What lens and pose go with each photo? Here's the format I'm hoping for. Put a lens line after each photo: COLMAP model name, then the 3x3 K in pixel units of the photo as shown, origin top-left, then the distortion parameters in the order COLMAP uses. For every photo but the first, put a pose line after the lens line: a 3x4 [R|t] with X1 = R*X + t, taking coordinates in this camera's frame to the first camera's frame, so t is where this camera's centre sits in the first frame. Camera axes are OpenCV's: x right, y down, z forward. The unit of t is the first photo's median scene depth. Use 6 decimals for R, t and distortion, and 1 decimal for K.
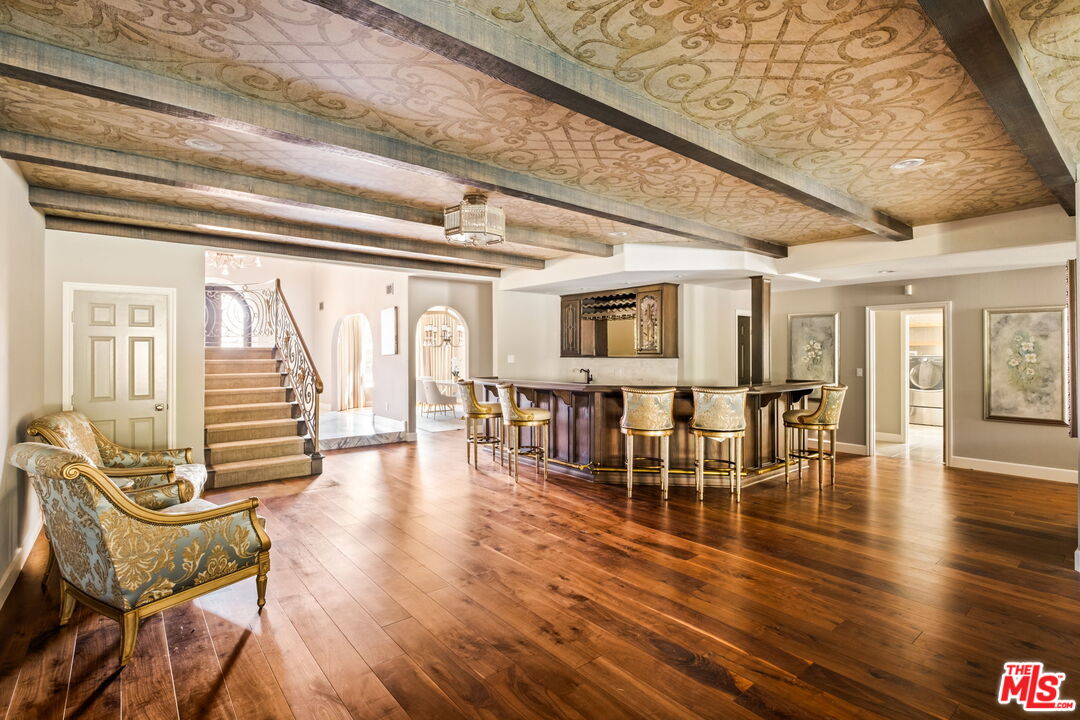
lens RADIAL K [[509.1, 0, 541.0], [0, 509.1, 354.7], [0, 0, 1]] dist [-0.007408, -0.002431]
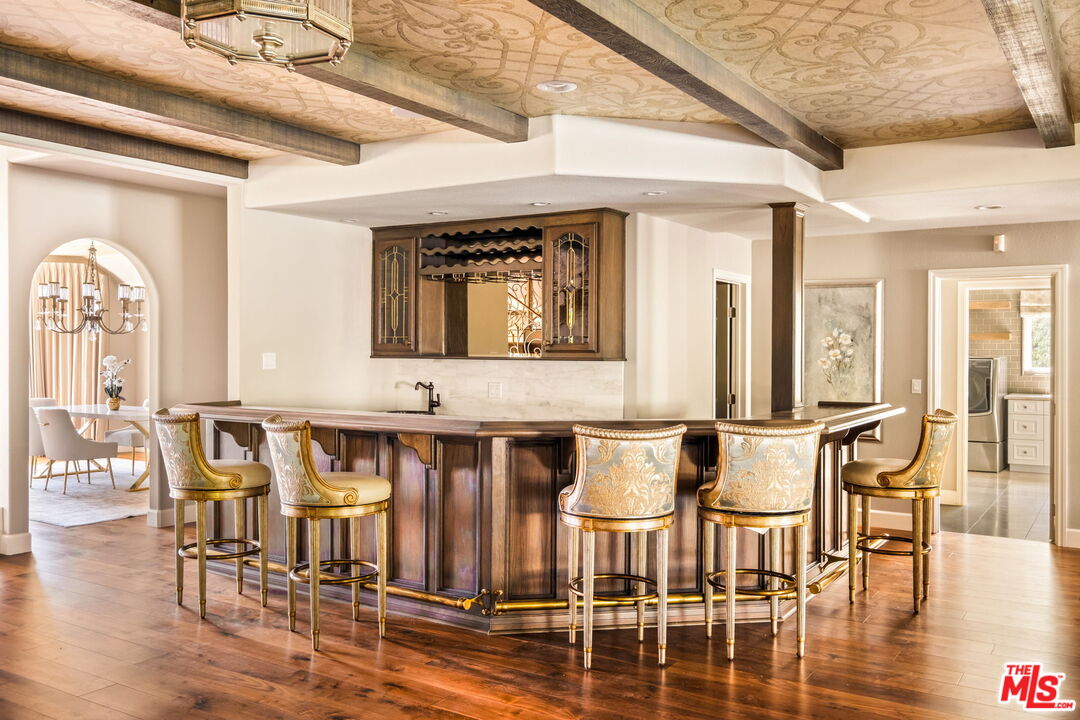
lens RADIAL K [[895.3, 0, 540.7], [0, 895.3, 362.6], [0, 0, 1]] dist [-0.014793, 0.025924]
pose [[0.951588, 0.002000, 0.307370, -0.088554], [-0.005906, 0.999913, 0.011779, -0.001335], [-0.307320, -0.013025, 0.951517, 0.202160]]
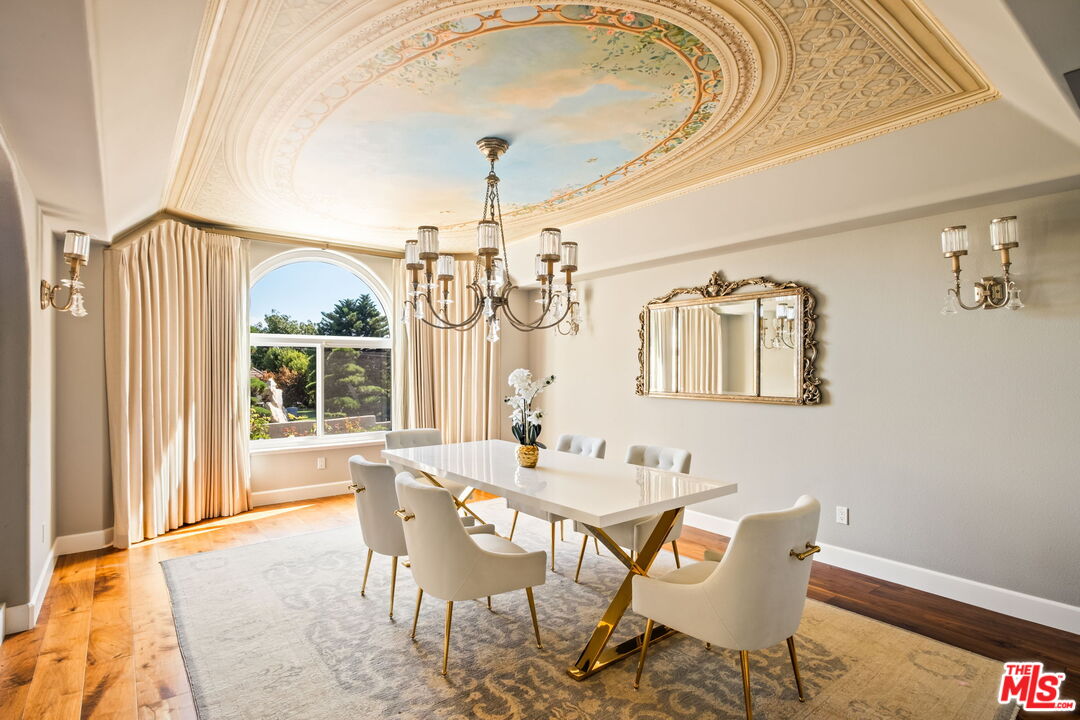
lens RADIAL K [[532.6, 0, 540.3], [0, 532.6, 365.6], [0, 0, 1]] dist [-0.002776, 0.000078]
pose [[0.999661, 0.000163, -0.026027, -0.278700], [-0.000297, 0.999987, -0.005142, 0.008363], [0.026026, 0.005148, 0.999648, 1.320725]]
